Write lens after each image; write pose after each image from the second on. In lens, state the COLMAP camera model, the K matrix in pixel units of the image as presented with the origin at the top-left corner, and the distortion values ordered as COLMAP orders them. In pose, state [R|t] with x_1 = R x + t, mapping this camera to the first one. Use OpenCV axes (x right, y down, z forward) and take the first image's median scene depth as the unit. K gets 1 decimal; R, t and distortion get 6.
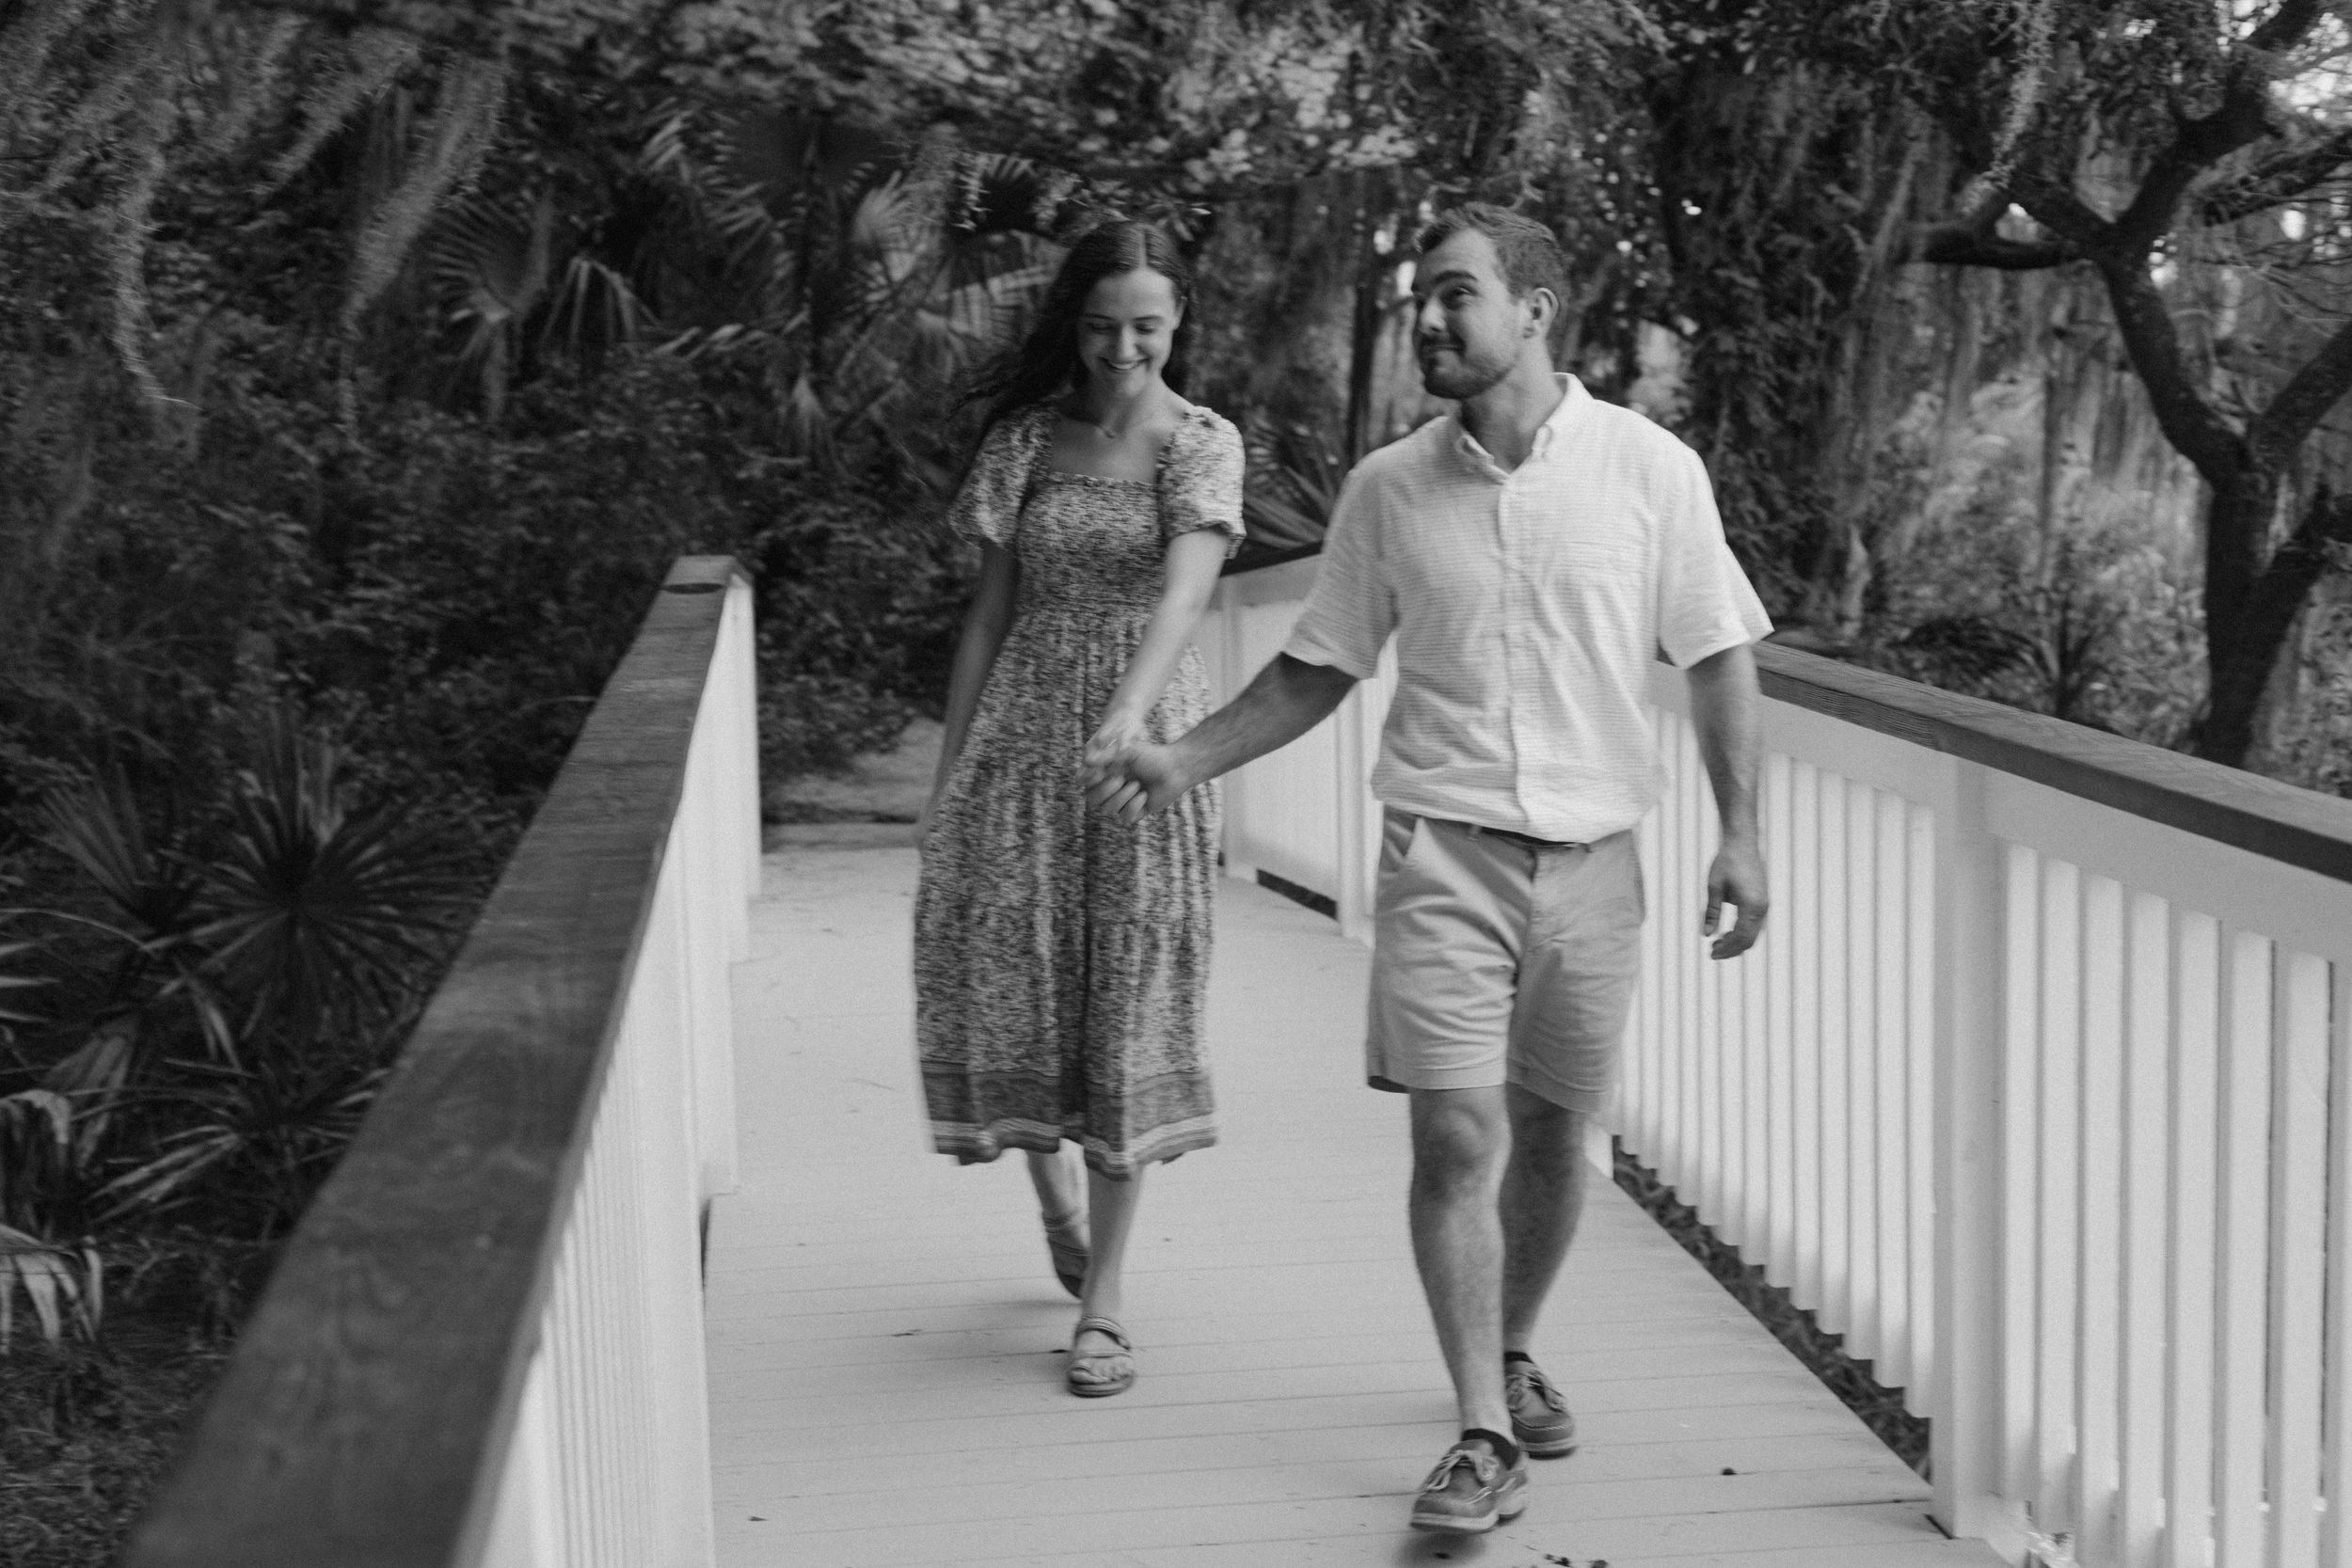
lens RADIAL K [[3425.7, 0, 1182.1], [0, 3425.7, 811.9], [0, 0, 1]] dist [-0.020794, 0.055113]
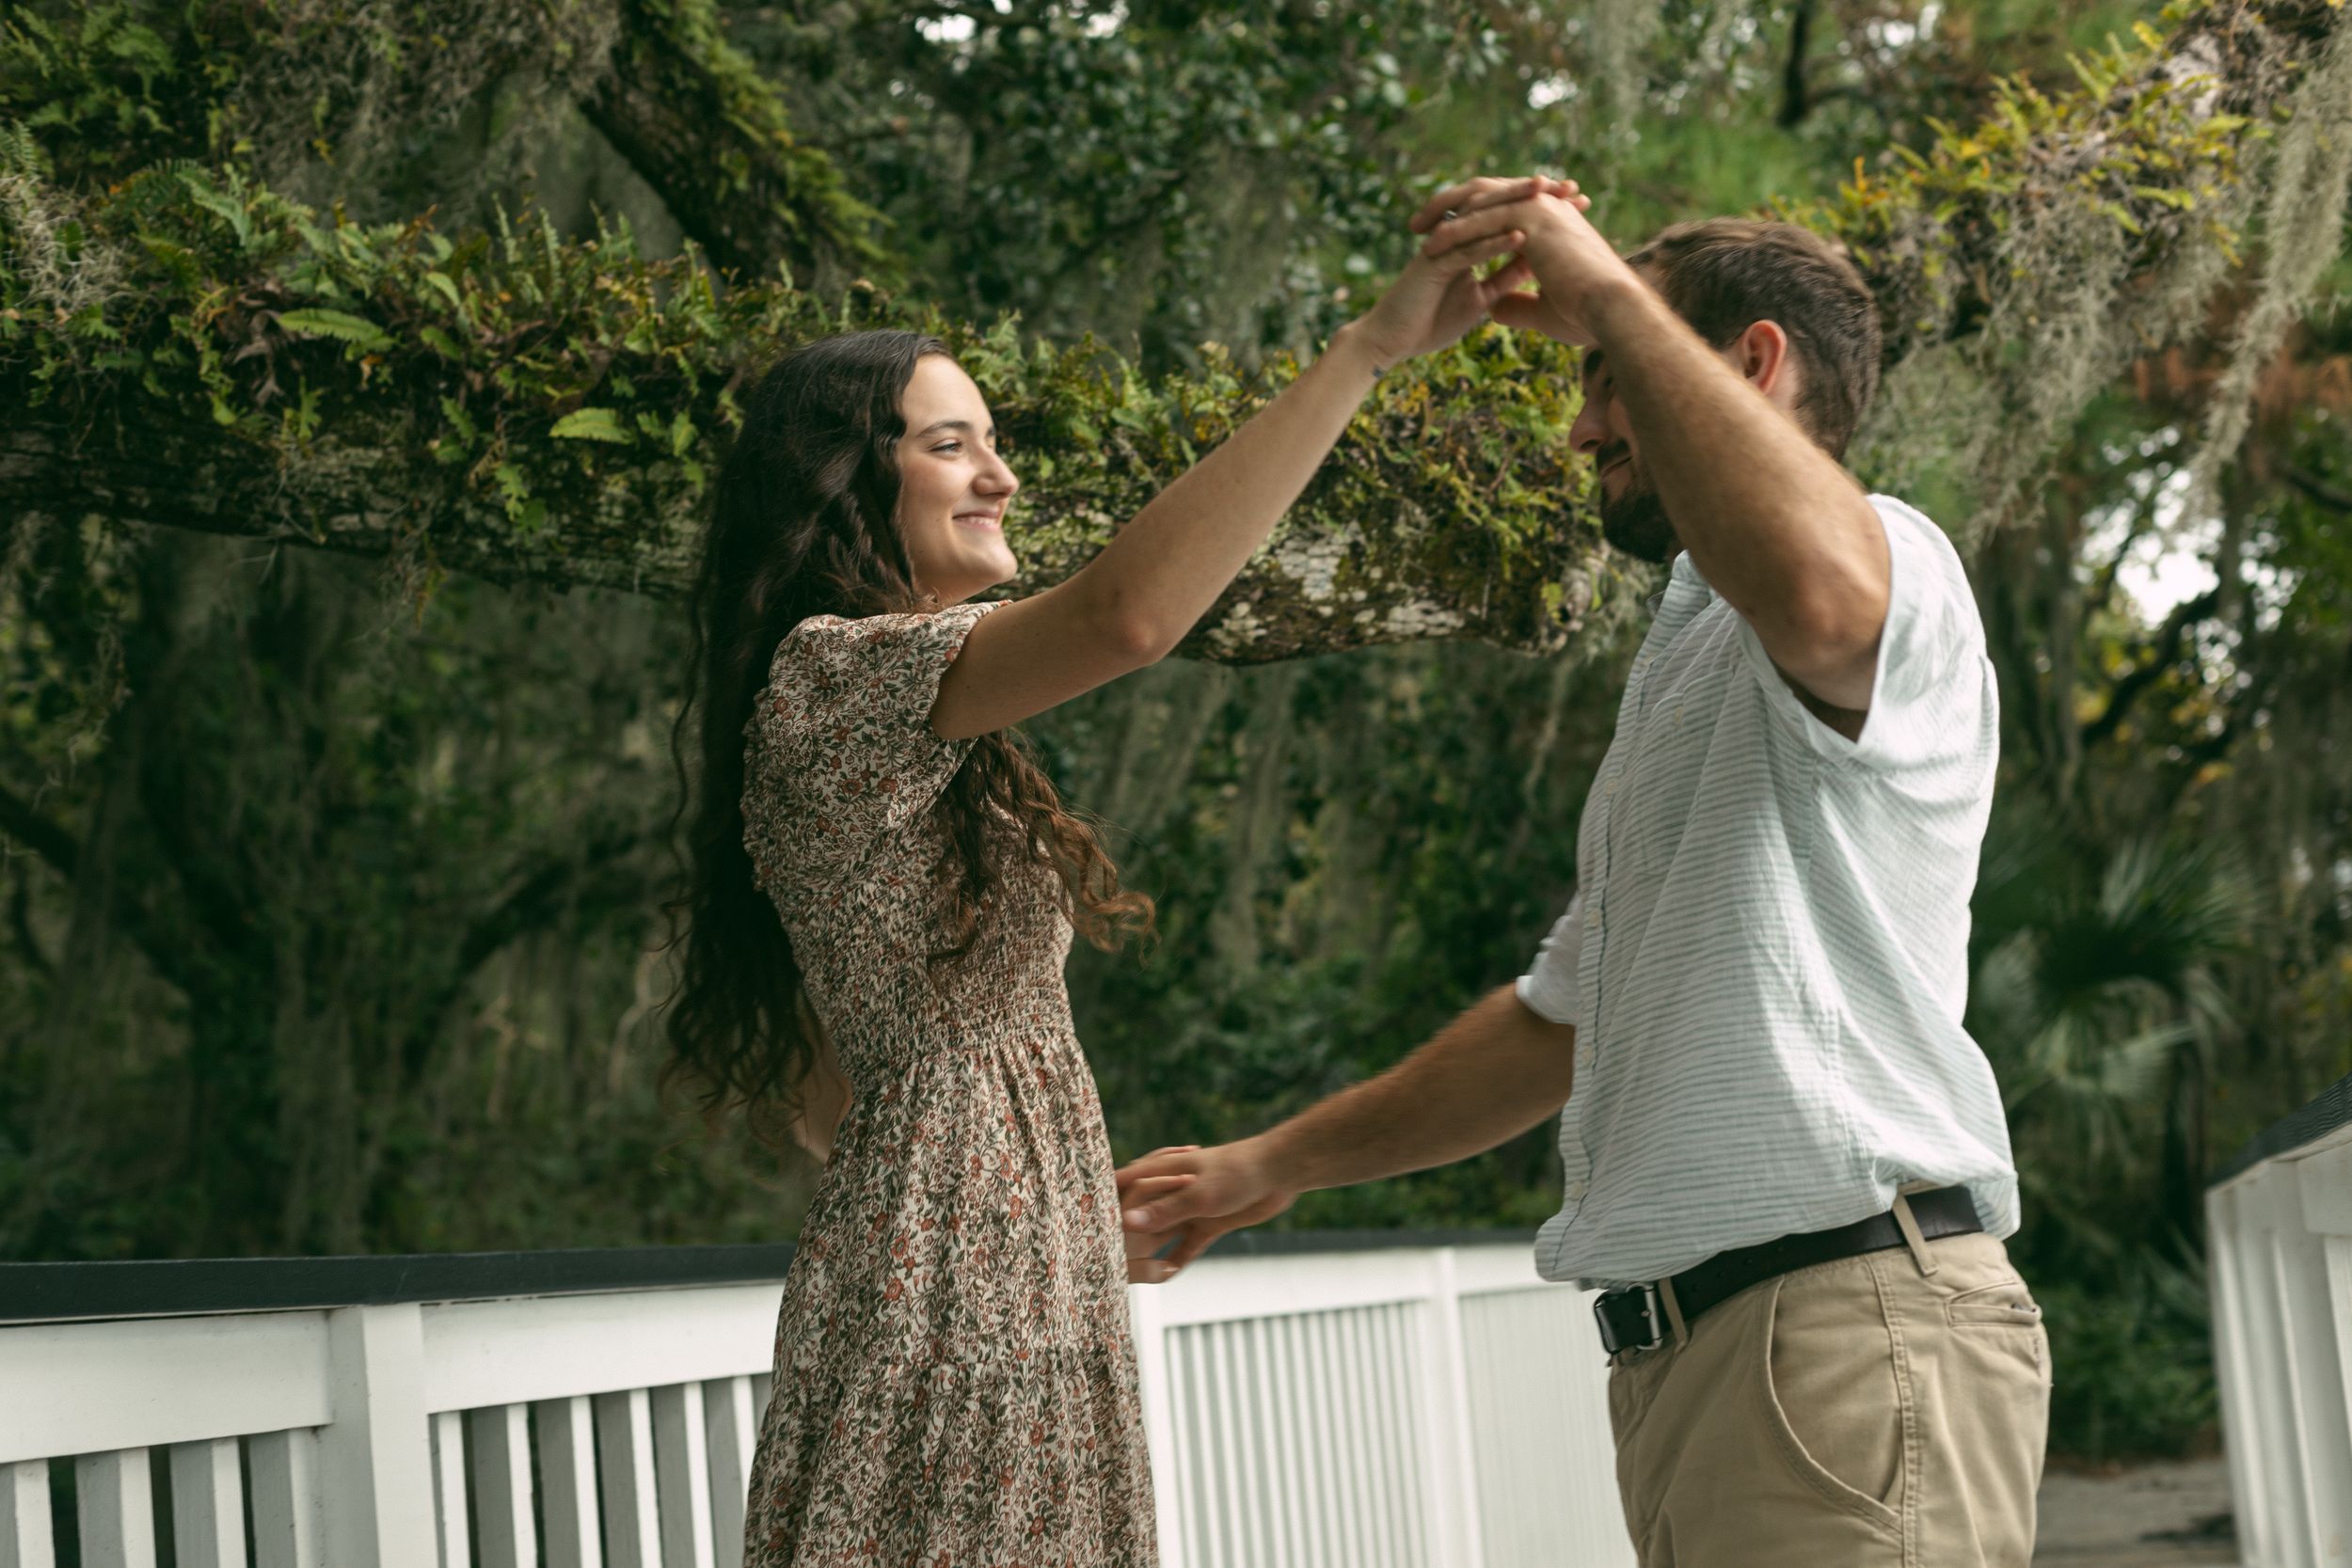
lens RADIAL K [[3425.7, 0, 1182.1], [0, 3425.7, 811.9], [0, 0, 1]] dist [-0.020794, 0.055113]
pose [[0.922526, -0.108213, -0.370454, 0.475916], [0.013221, 0.968184, -0.249891, 0.210436], [0.385709, 0.225633, 0.894605, -0.180720]]
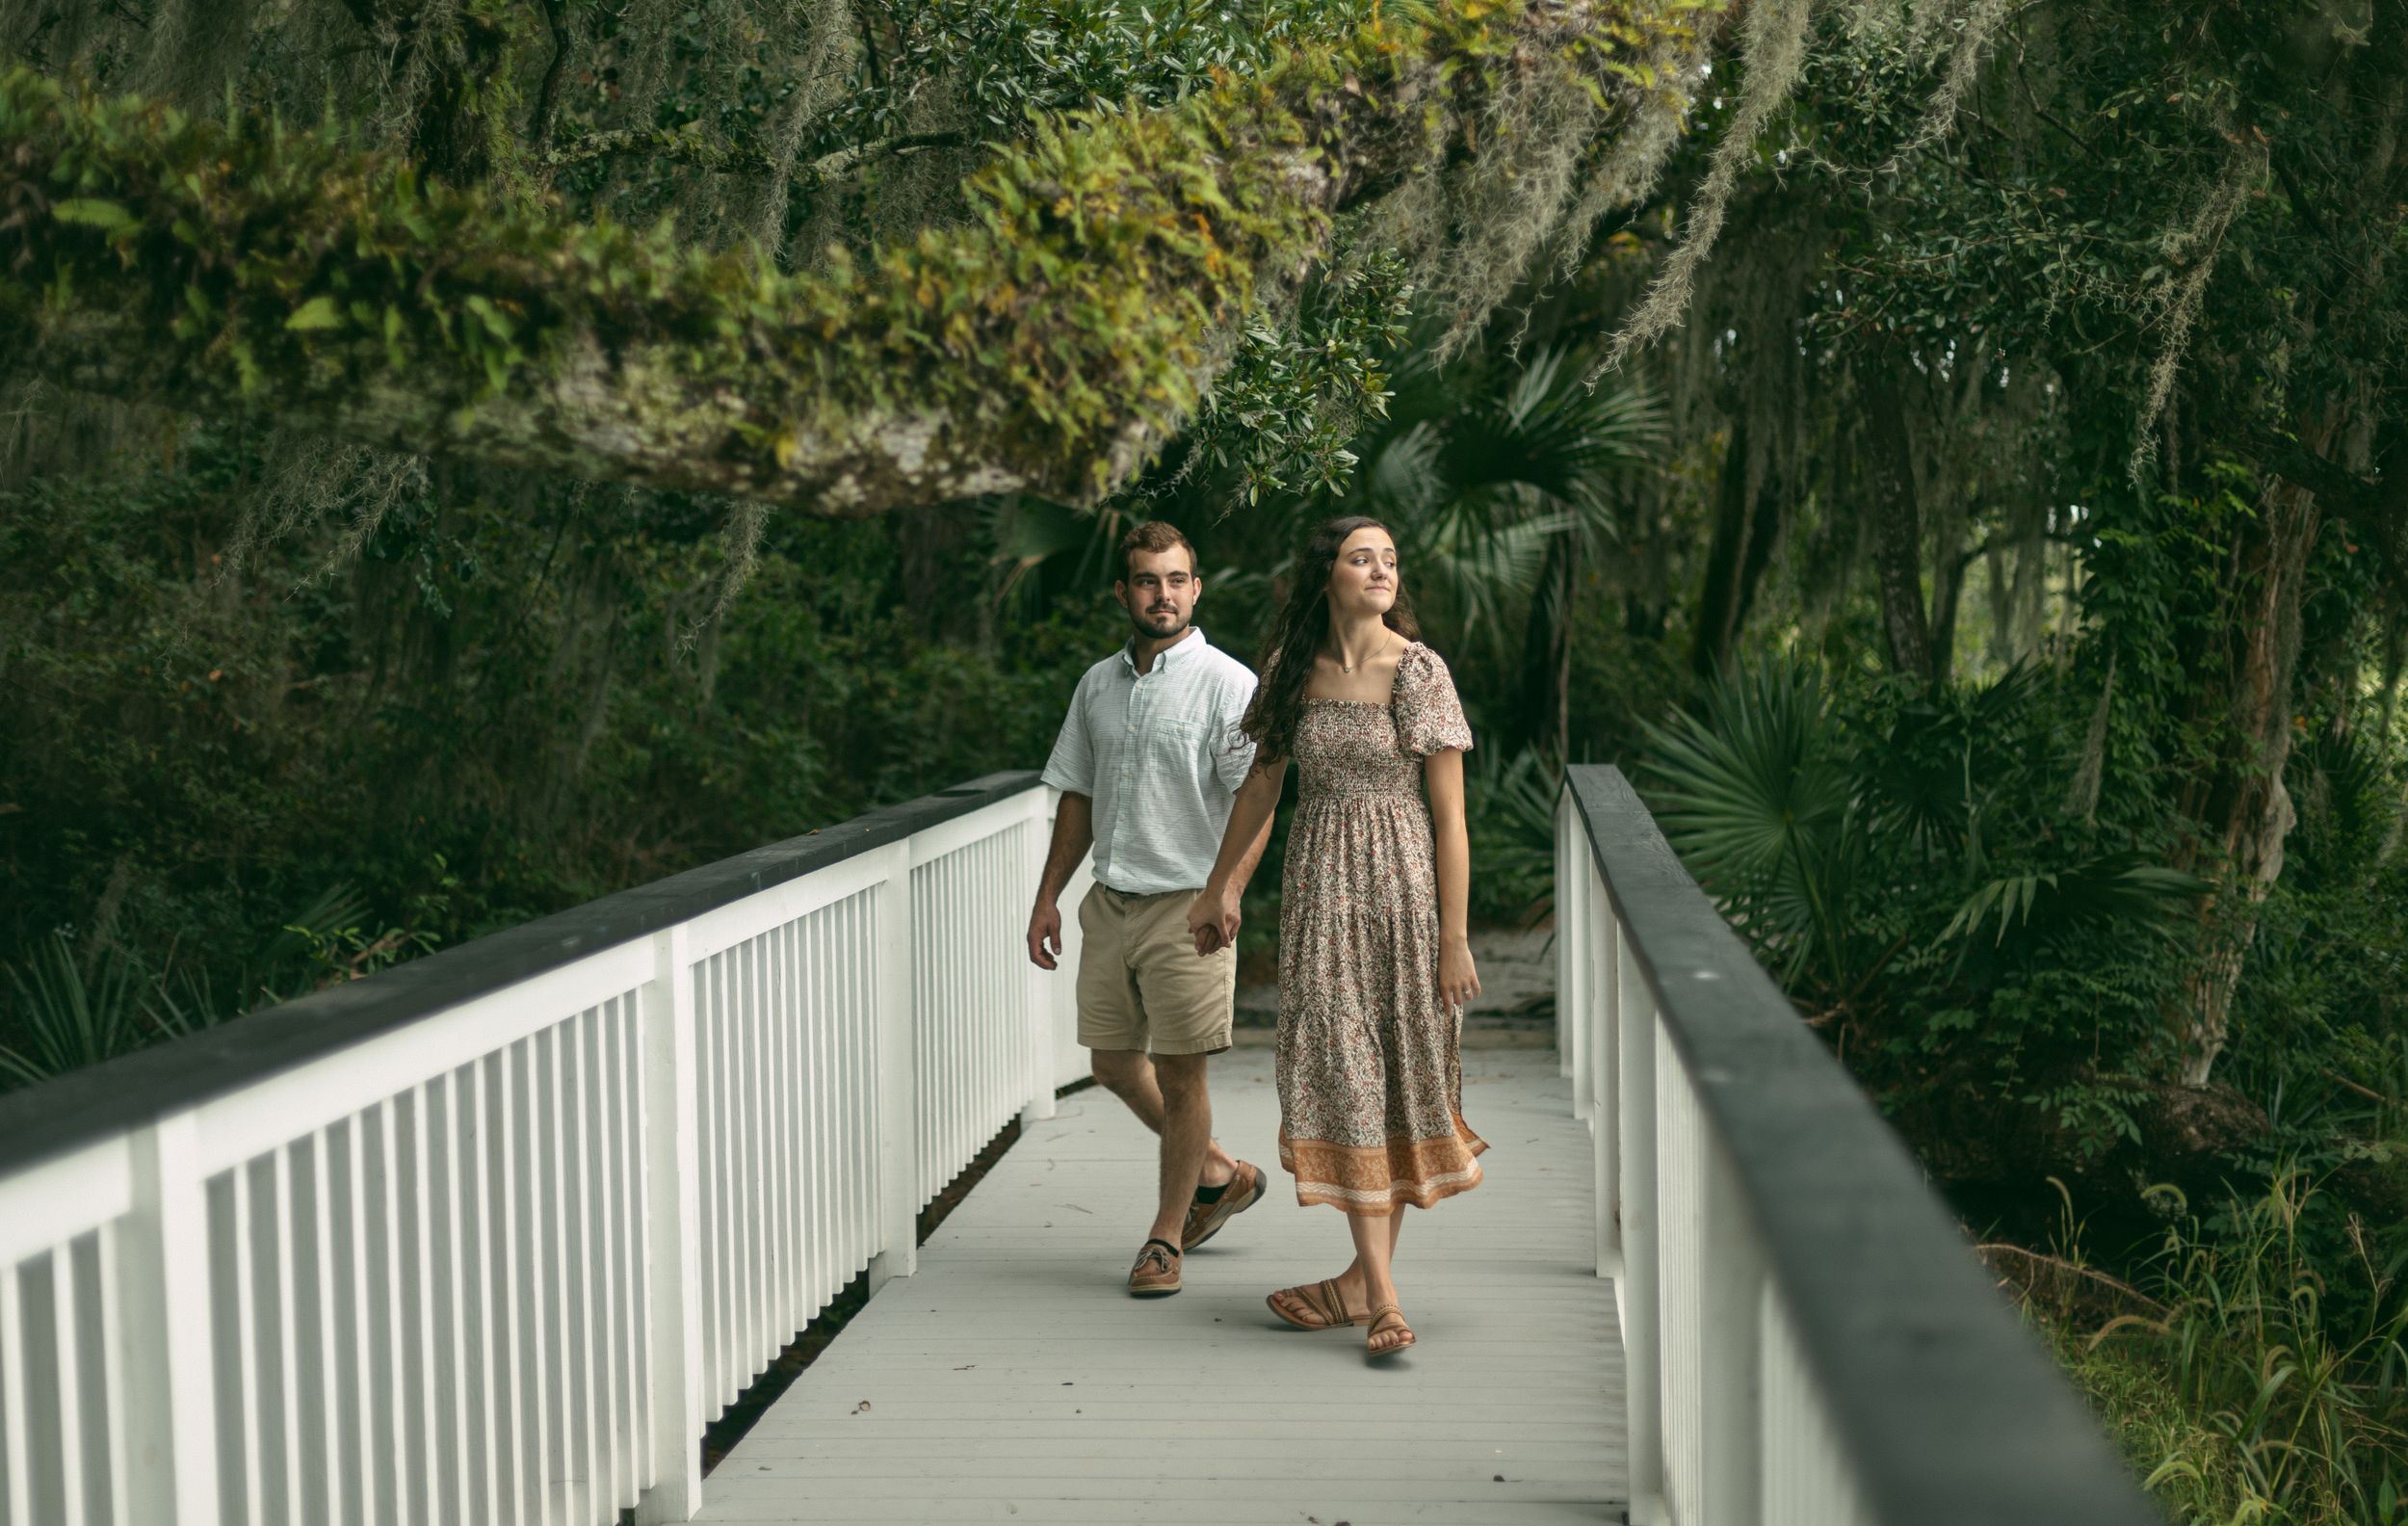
lens RADIAL K [[3571.2, 0, 1204.0], [0, 3571.2, 763.0], [0, 0, 1]] dist [0.012596, -0.056012]
pose [[0.979535, 0.015359, -0.200685, 0.507243], [-0.032330, 0.996143, -0.081566, 0.062152], [0.198659, 0.086385, 0.976254, -0.563643]]
